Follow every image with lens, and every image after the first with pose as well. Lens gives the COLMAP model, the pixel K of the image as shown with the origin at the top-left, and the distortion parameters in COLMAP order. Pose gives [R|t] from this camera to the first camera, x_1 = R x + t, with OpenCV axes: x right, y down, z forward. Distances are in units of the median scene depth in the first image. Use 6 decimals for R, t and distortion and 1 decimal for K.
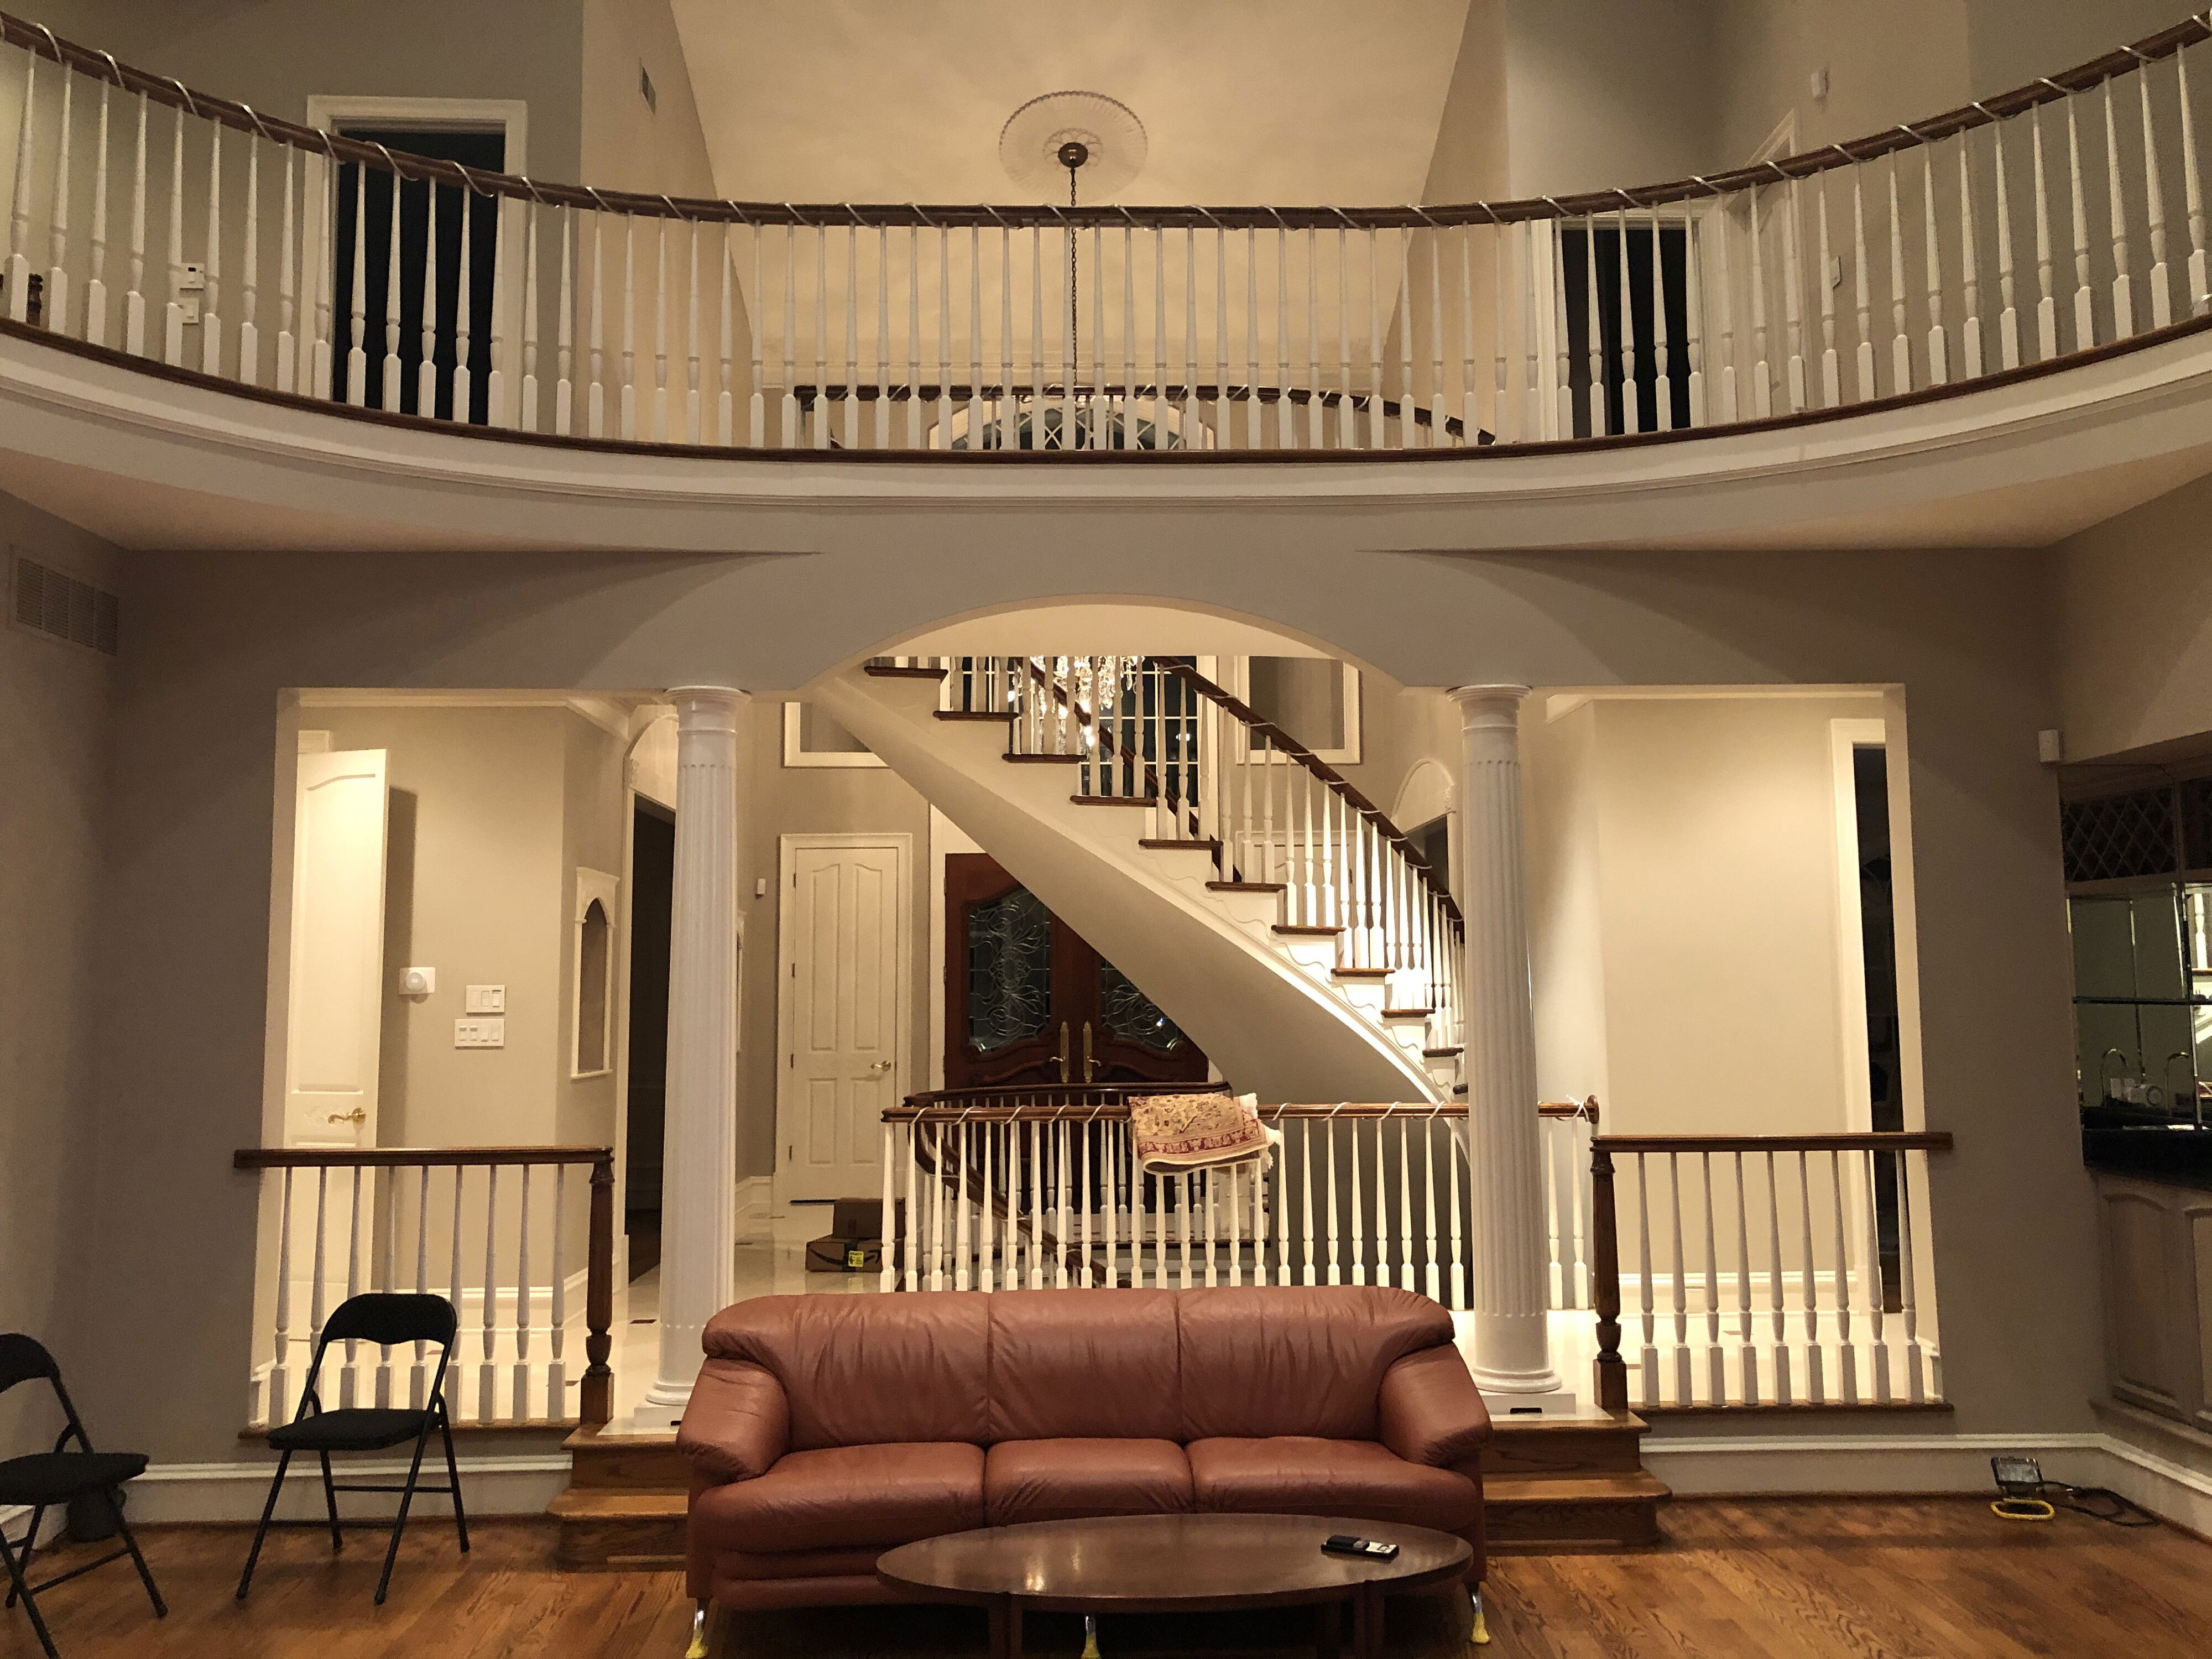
lens RADIAL K [[1819.5, 0, 1109.3], [0, 1819.5, 800.0], [0, 0, 1]] dist [0.059480, -0.039746]
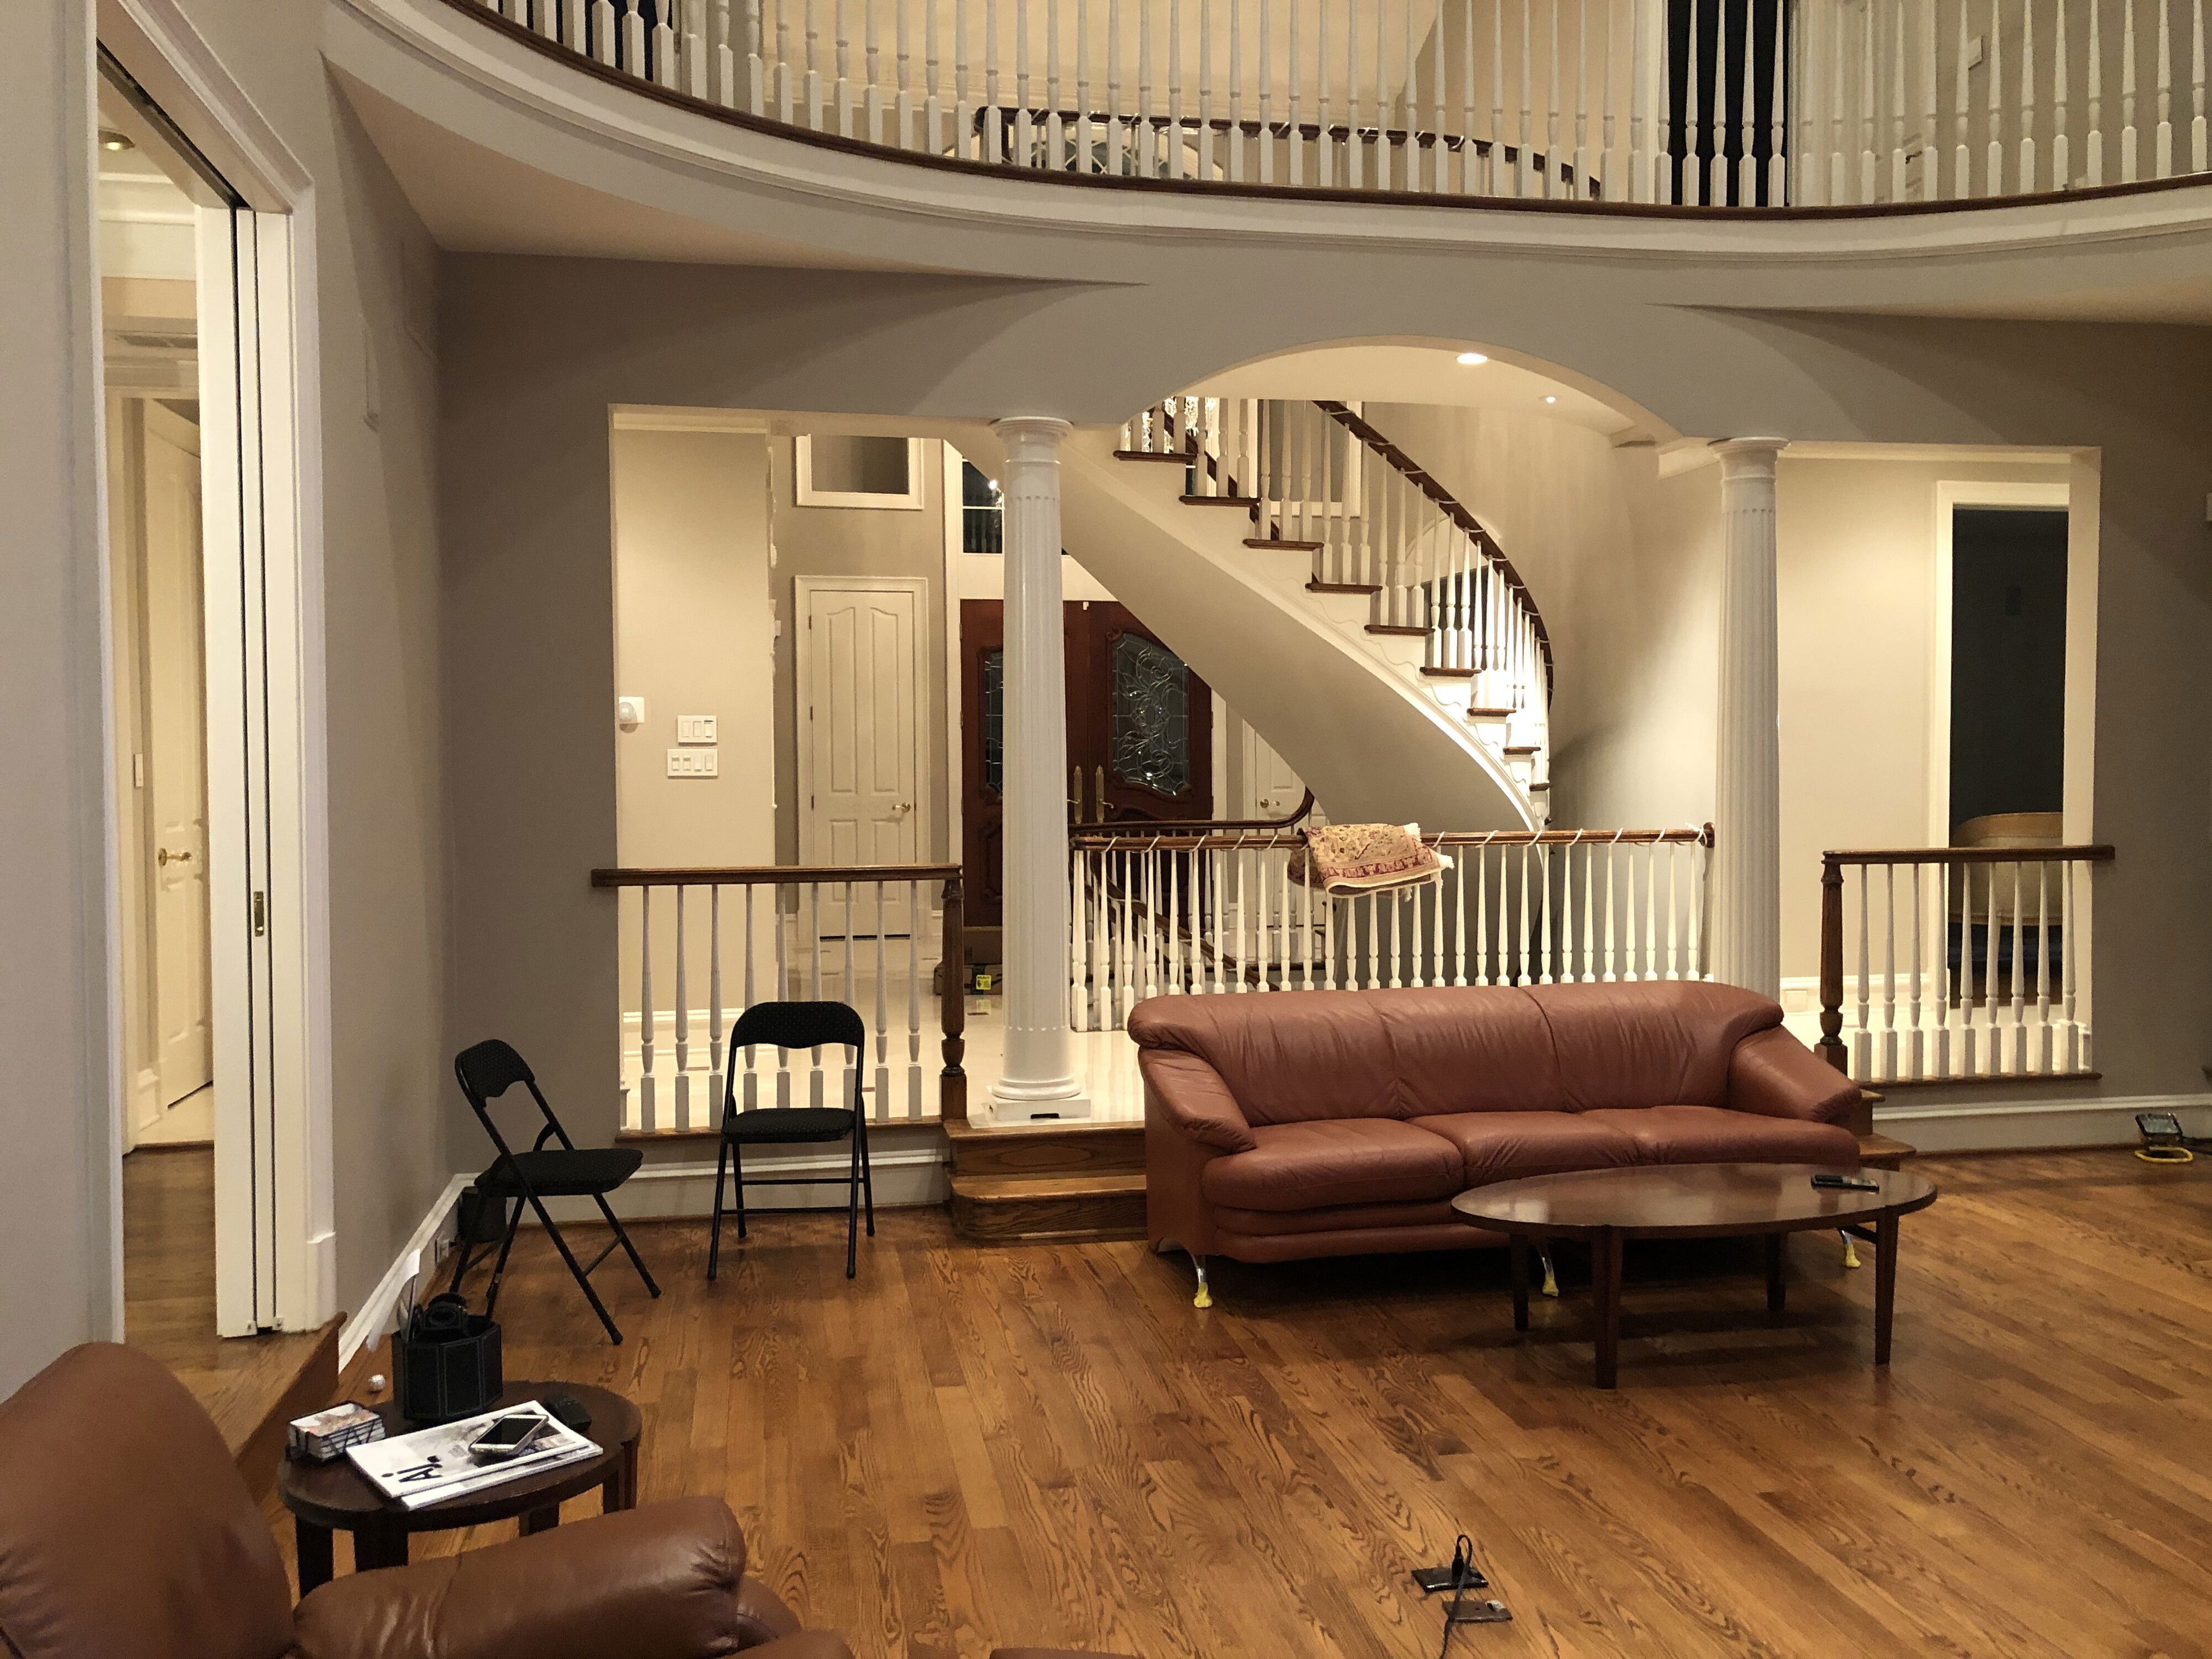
lens RADIAL K [[1831.0, 0, 1108.4], [0, 1831.0, 794.9], [0, 0, 1]] dist [0.140618, -0.202859]
pose [[0.985065, -0.000614, 0.172184, -0.360336], [-0.021269, 0.991902, 0.125212, 0.016702], [-0.170866, -0.127004, 0.977075, -0.030427]]
